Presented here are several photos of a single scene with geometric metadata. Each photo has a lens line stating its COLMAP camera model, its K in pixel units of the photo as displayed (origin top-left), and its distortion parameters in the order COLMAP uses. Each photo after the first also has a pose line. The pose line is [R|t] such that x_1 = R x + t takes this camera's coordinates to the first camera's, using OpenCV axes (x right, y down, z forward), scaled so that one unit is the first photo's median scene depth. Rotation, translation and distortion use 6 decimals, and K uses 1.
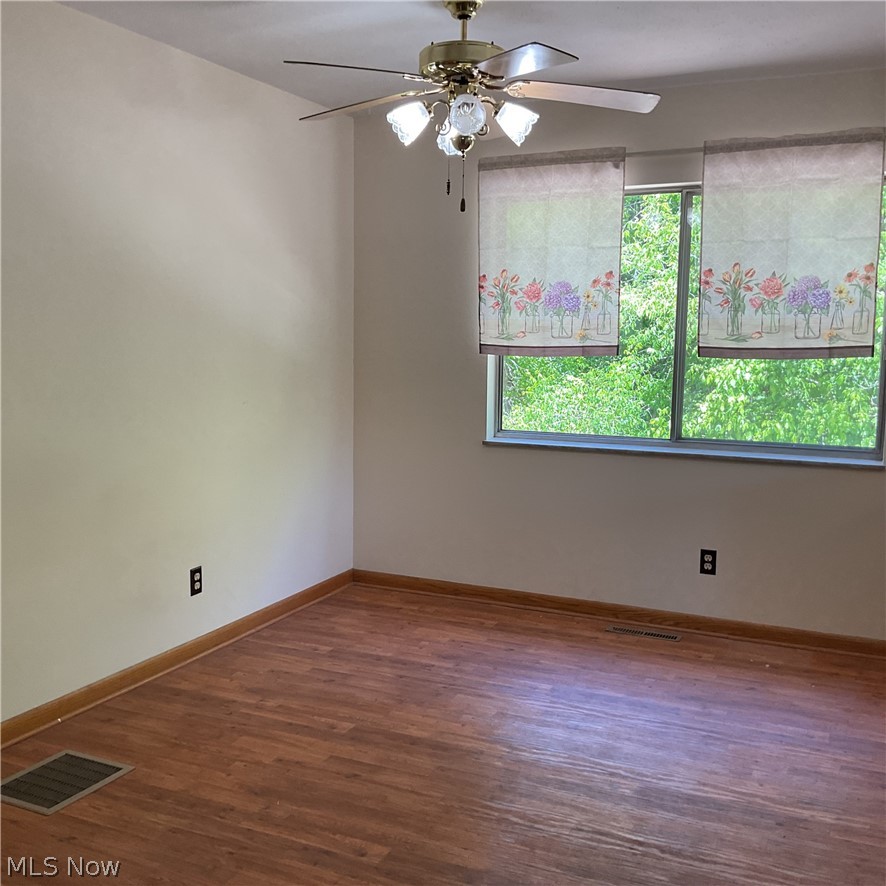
lens RADIAL K [[982.7, 0, 443.0], [0, 982.7, 443.0], [0, 0, 1]] dist [0.108130, -0.274111]
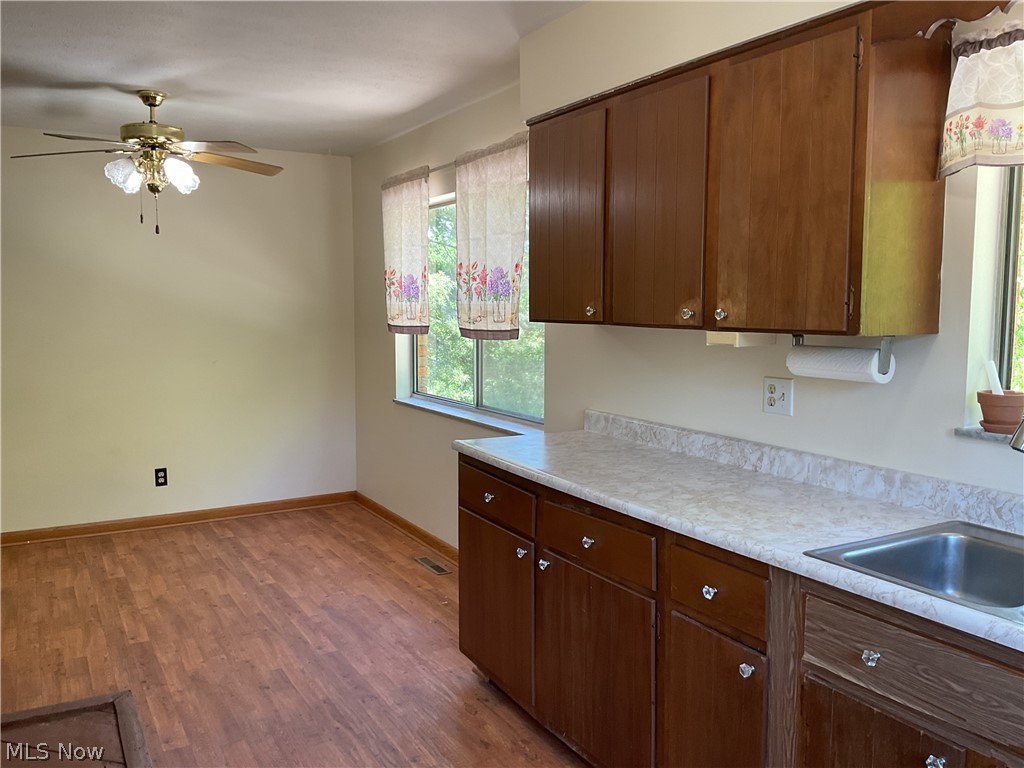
lens RADIAL K [[856.3, 0, 512.0], [0, 856.3, 384.0], [0, 0, 1]] dist [0.092282, -0.207078]
pose [[0.818568, 0.047207, -0.572467, 0.931254], [-0.060965, 0.998128, -0.004866, -0.030252], [0.571166, 0.038883, 0.819913, 0.203082]]
